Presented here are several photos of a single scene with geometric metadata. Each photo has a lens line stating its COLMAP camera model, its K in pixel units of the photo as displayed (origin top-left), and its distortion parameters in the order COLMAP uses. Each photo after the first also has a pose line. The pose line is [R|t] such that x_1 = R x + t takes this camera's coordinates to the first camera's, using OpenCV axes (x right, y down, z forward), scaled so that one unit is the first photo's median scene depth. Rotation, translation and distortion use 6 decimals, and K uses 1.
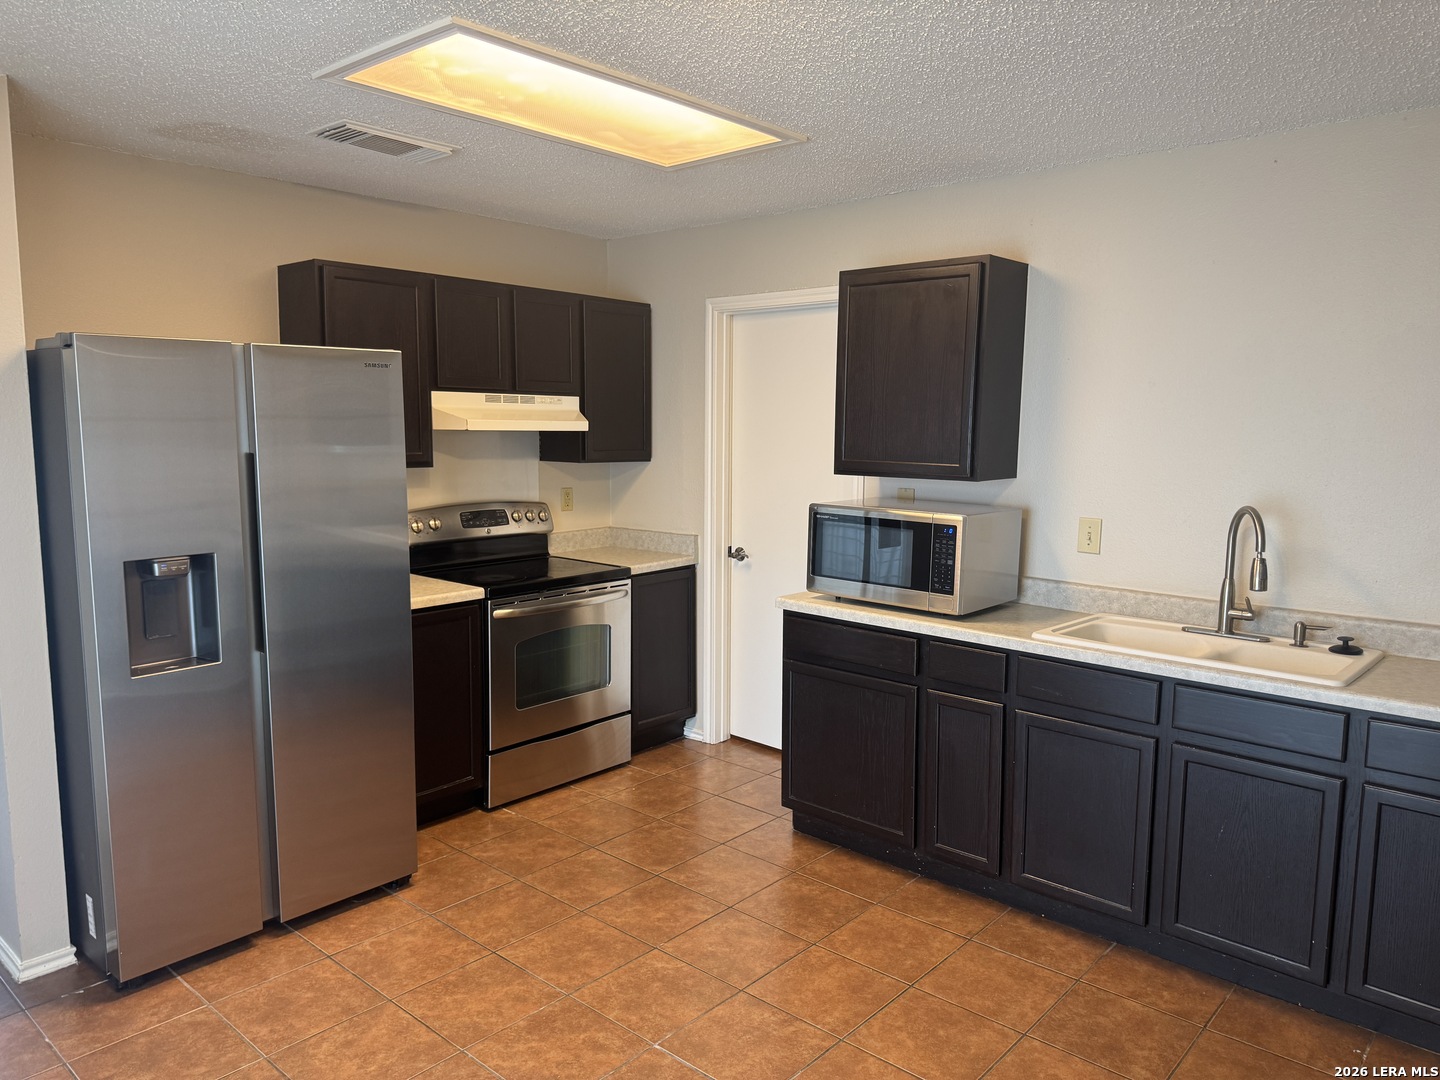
lens RADIAL K [[1018.1, 0, 719.0], [0, 1018.1, 540.7], [0, 0, 1]] dist [0.061600, -0.066336]
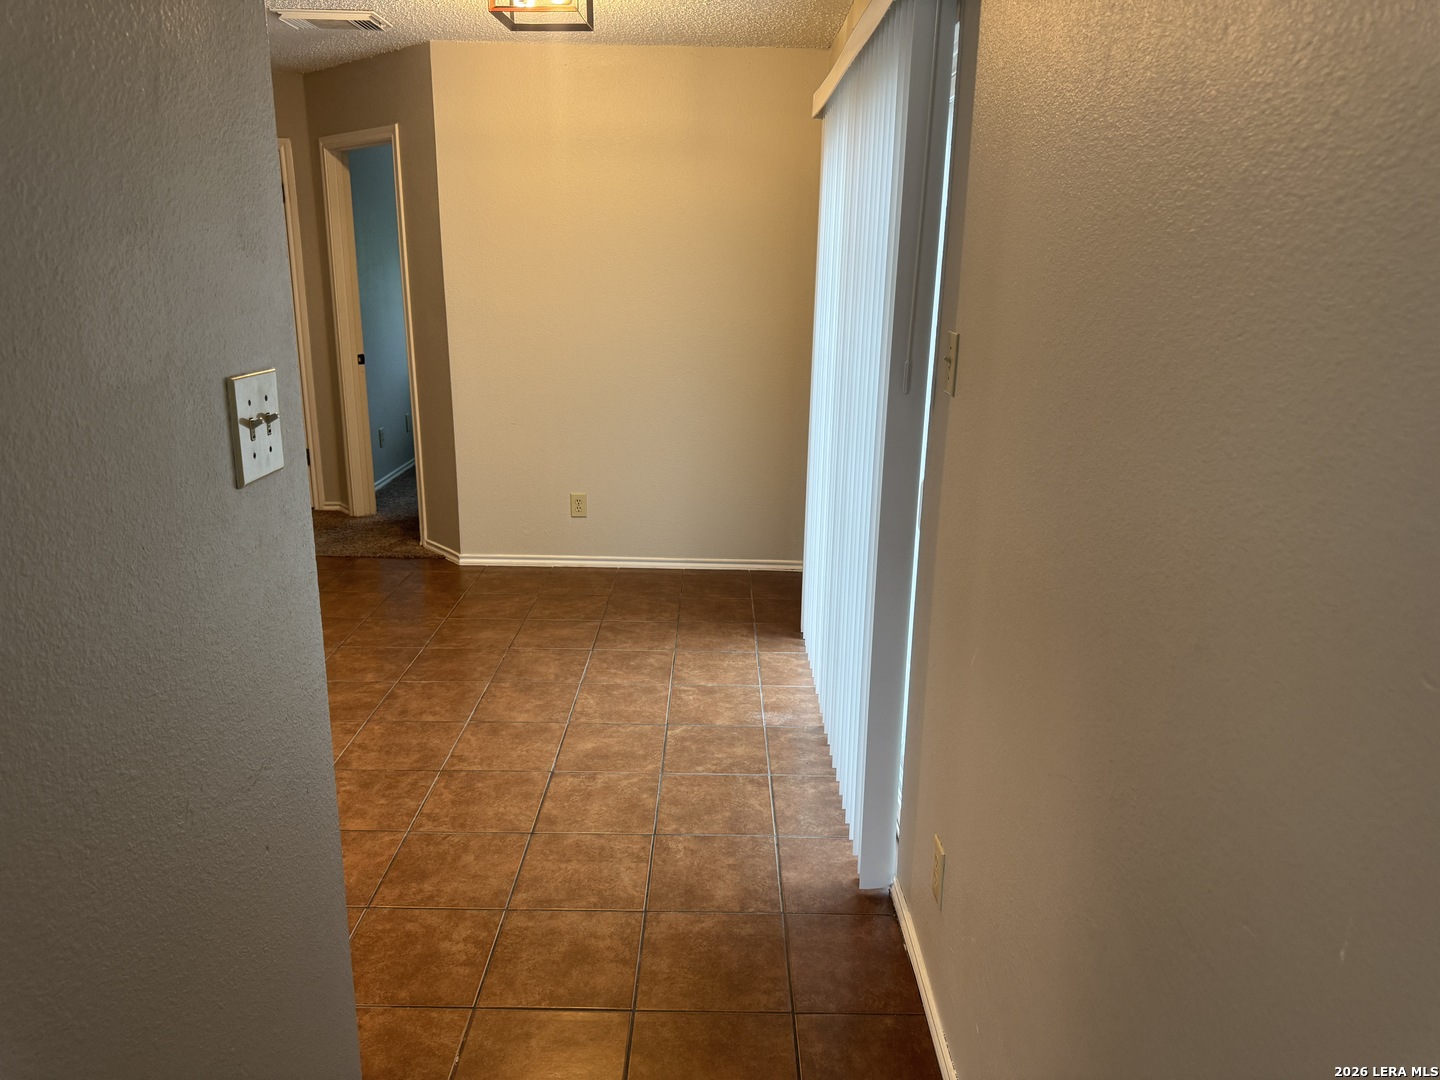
lens RADIAL K [[1018.1, 0, 715.8], [0, 1018.1, 520.0], [0, 0, 1]] dist [0.061600, -0.066336]
pose [[-0.659421, -0.203989, 0.723570, -0.984989], [0.071947, 0.940941, 0.330839, -0.111419], [-0.748324, 0.270220, -0.605799, 0.949456]]
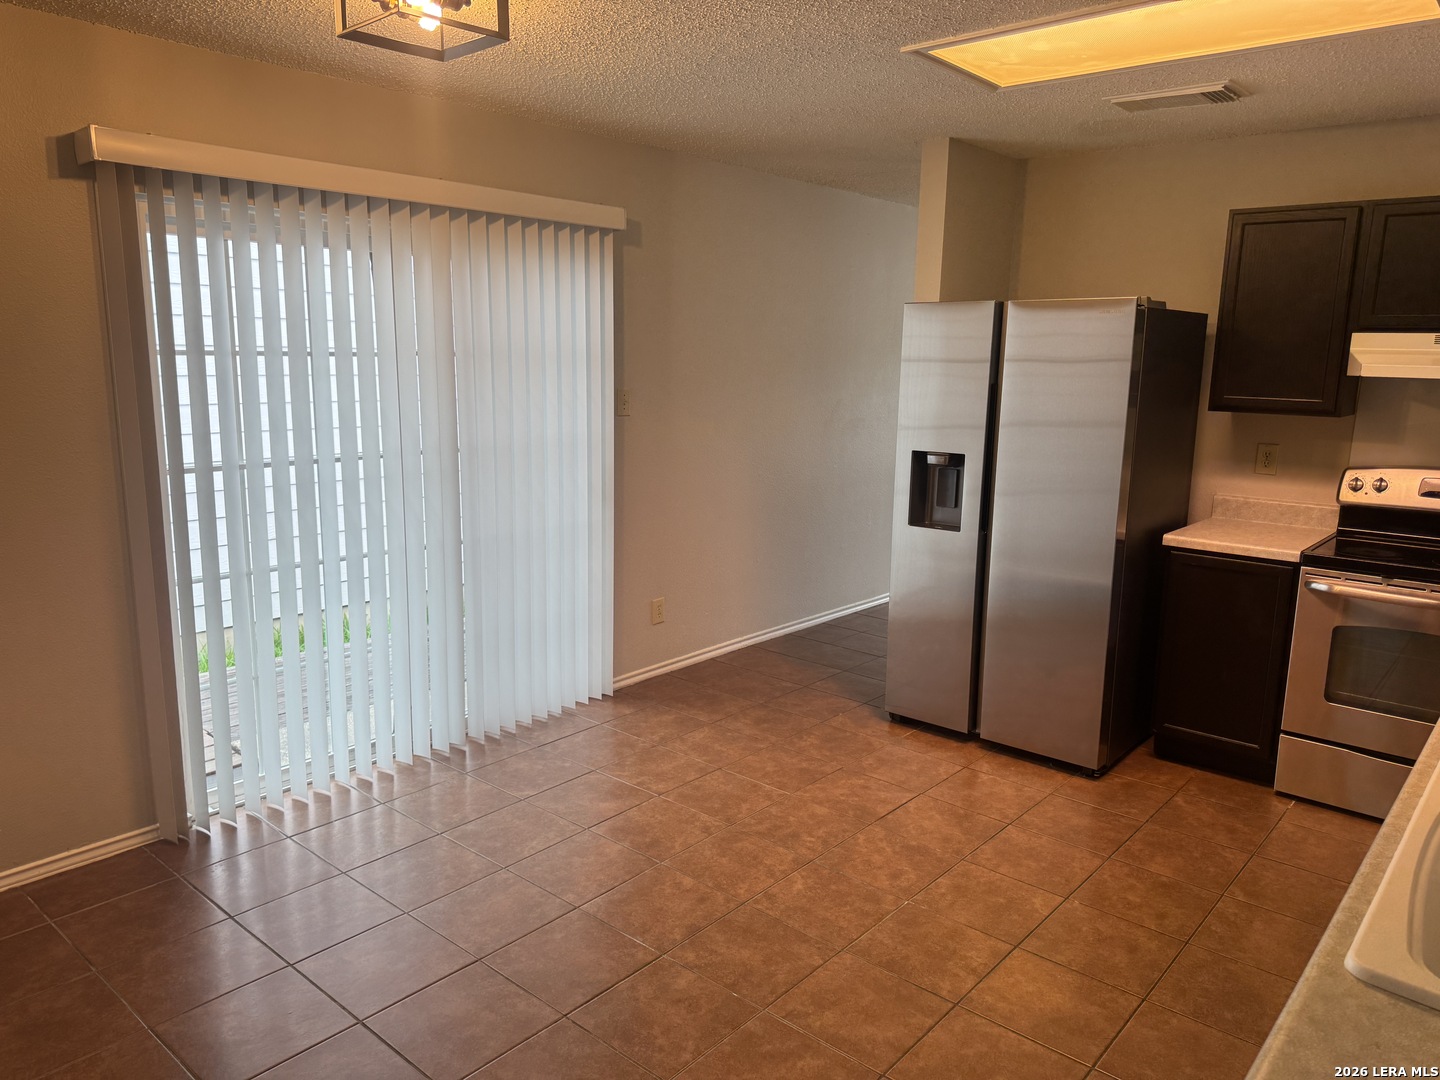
lens RADIAL K [[1018.1, 0, 716.2], [0, 1018.1, 535.5], [0, 0, 1]] dist [0.061600, -0.066336]
pose [[0.008321, 0.171782, -0.985100, 0.784702], [-0.136261, 0.976140, 0.169069, -0.060473], [0.990638, 0.132824, 0.031530, 0.543672]]
